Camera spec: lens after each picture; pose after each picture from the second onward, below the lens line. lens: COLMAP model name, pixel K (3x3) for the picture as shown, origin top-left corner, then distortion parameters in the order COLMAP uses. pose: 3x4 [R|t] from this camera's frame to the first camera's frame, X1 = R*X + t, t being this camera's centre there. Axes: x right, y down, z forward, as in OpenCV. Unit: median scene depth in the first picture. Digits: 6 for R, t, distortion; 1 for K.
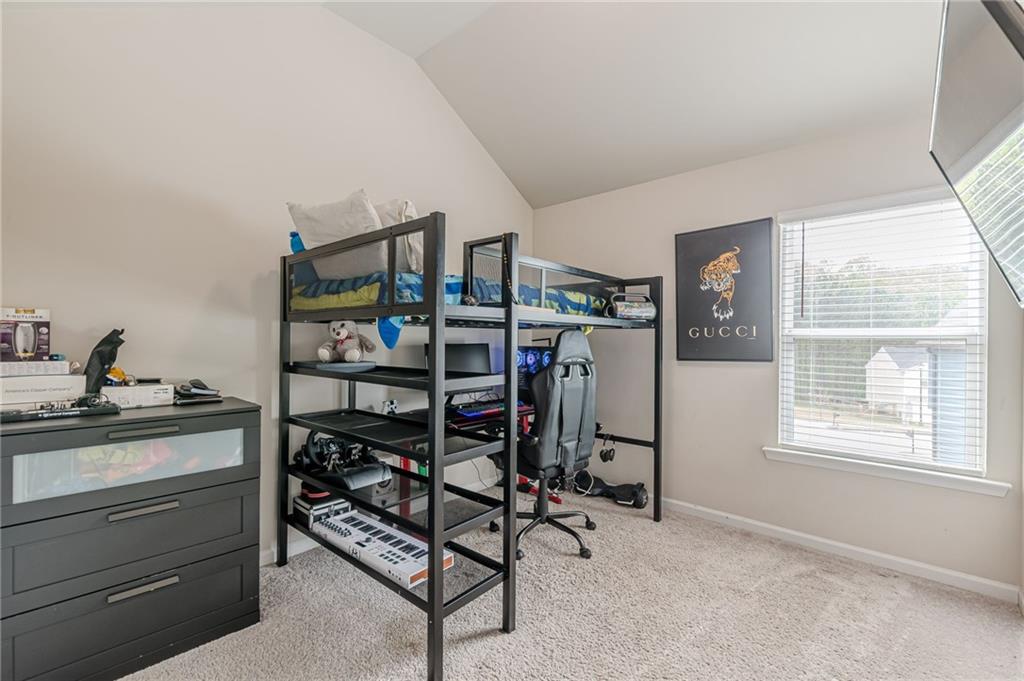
lens RADIAL K [[439.0, 0, 514.3], [0, 439.0, 341.7], [0, 0, 1]] dist [0.002875, 0.000111]
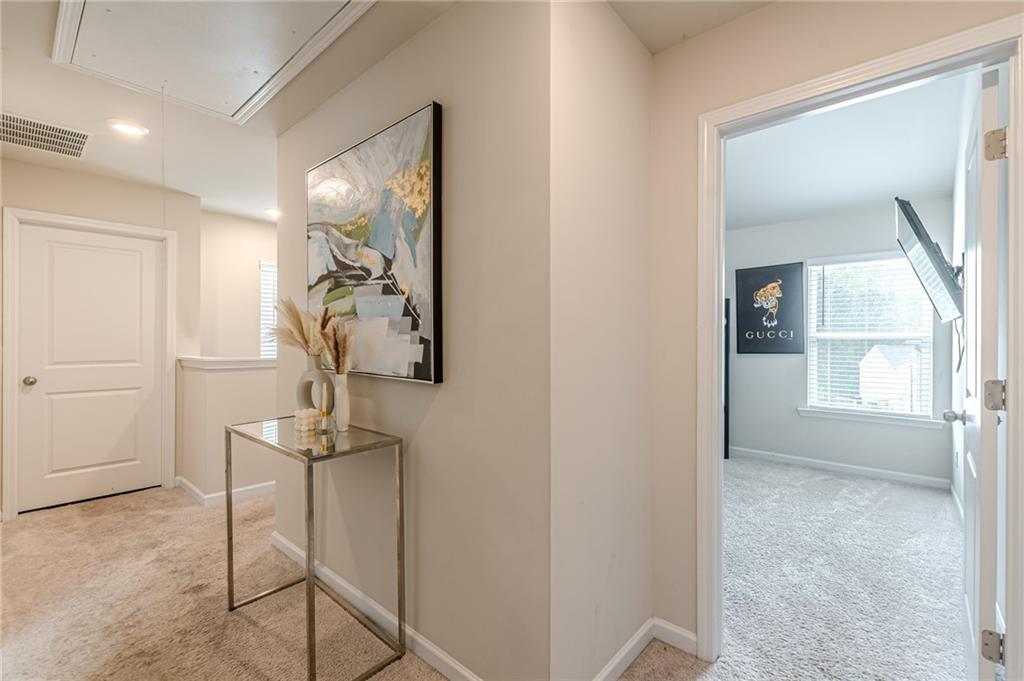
lens RADIAL K [[439.0, 0, 513.4], [0, 439.0, 341.0], [0, 0, 1]] dist [0.002875, 0.000111]
pose [[0.999965, -0.002312, 0.007991, -0.455172], [0.002327, 0.999996, -0.001864, 0.000764], [-0.007986, 0.001883, 0.999966, -0.554383]]
